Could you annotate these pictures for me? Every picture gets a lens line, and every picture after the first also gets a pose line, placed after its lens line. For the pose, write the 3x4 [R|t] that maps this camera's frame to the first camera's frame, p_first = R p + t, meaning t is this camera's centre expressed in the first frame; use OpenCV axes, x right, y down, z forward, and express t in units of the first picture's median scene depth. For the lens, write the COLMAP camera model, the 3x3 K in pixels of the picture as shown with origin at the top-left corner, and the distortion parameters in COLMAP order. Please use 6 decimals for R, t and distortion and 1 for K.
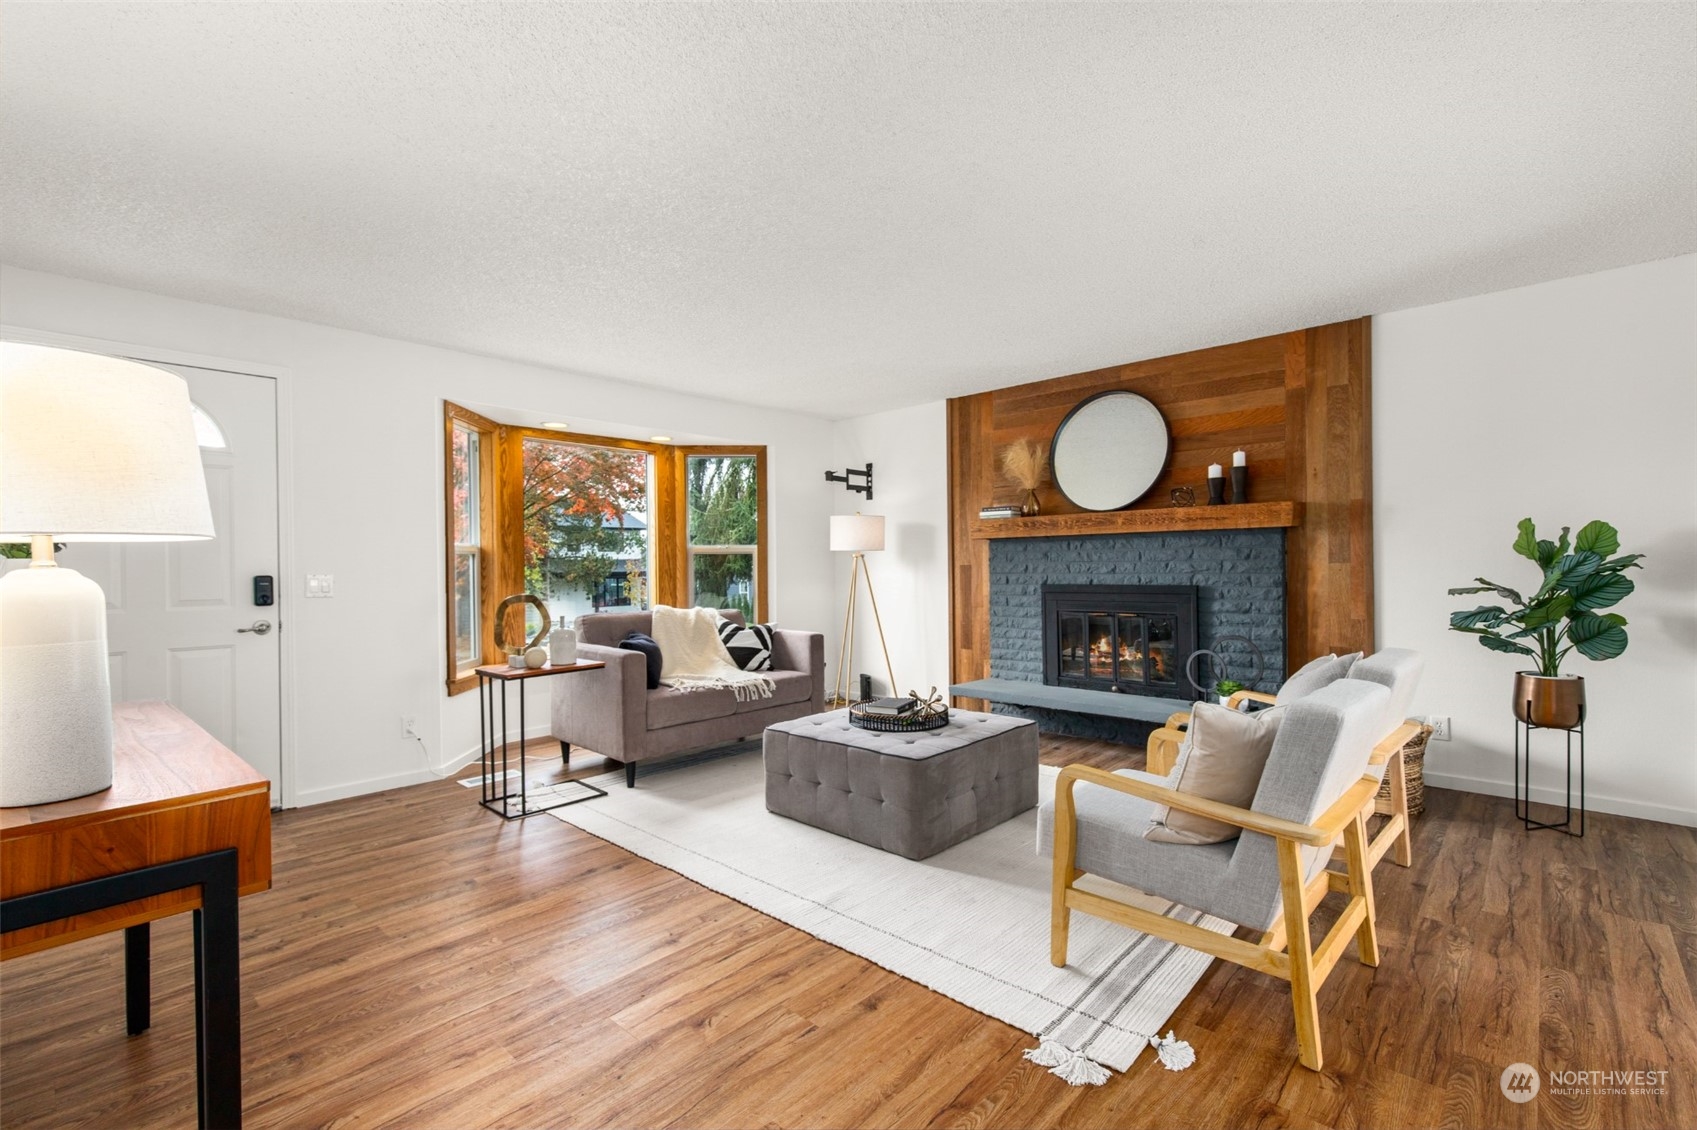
lens RADIAL K [[762.0, 0, 839.6], [0, 762.0, 565.8], [0, 0, 1]] dist [0.006015, 0.000044]
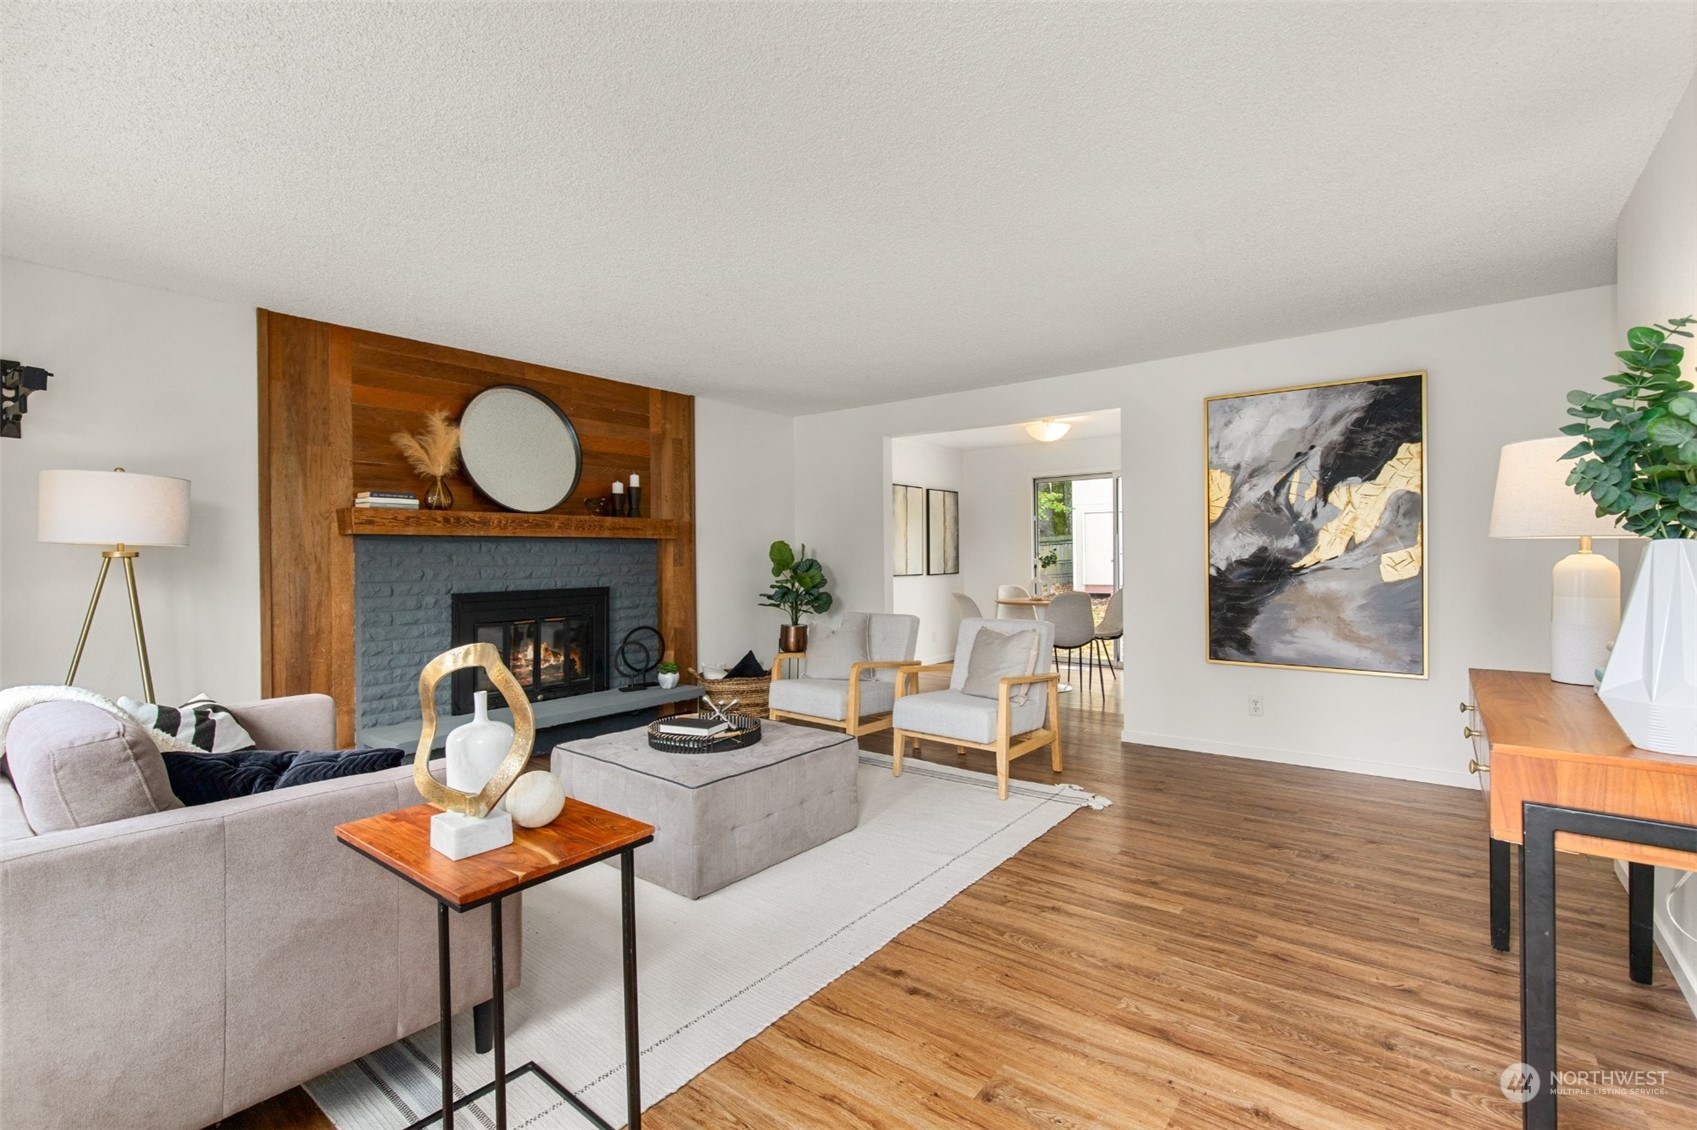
lens RADIAL K [[762.0, 0, 855.8], [0, 762.0, 564.3], [0, 0, 1]] dist [0.006015, 0.000044]
pose [[-0.090695, 0.004686, 0.995868, -0.664532], [0.013873, 0.999898, -0.003442, 0.001206], [-0.995782, 0.013504, -0.090751, 0.715339]]
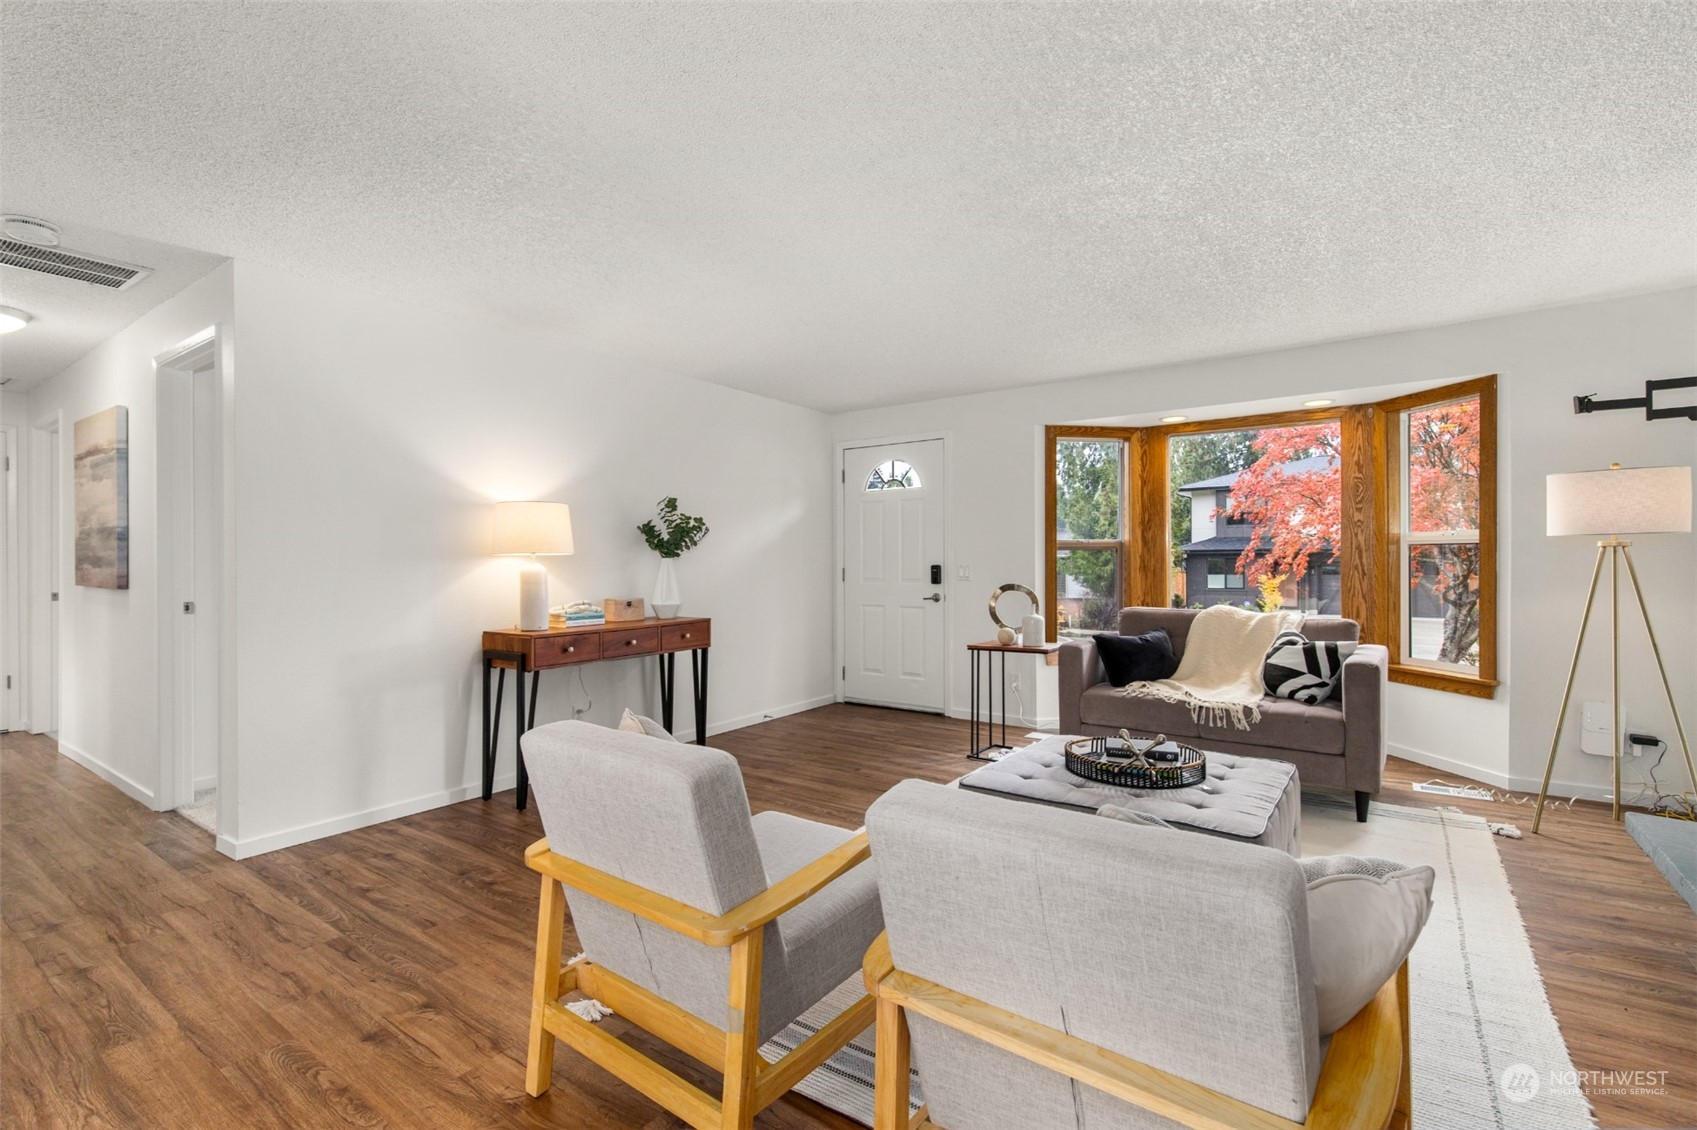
lens RADIAL K [[762.0, 0, 836.1], [0, 762.0, 559.2], [0, 0, 1]] dist [0.006015, 0.000044]
pose [[0.116294, 0.008264, -0.993180, 0.629691], [0.000680, 0.999964, 0.008400, -0.009462], [0.993215, -0.001652, 0.116284, 0.487442]]
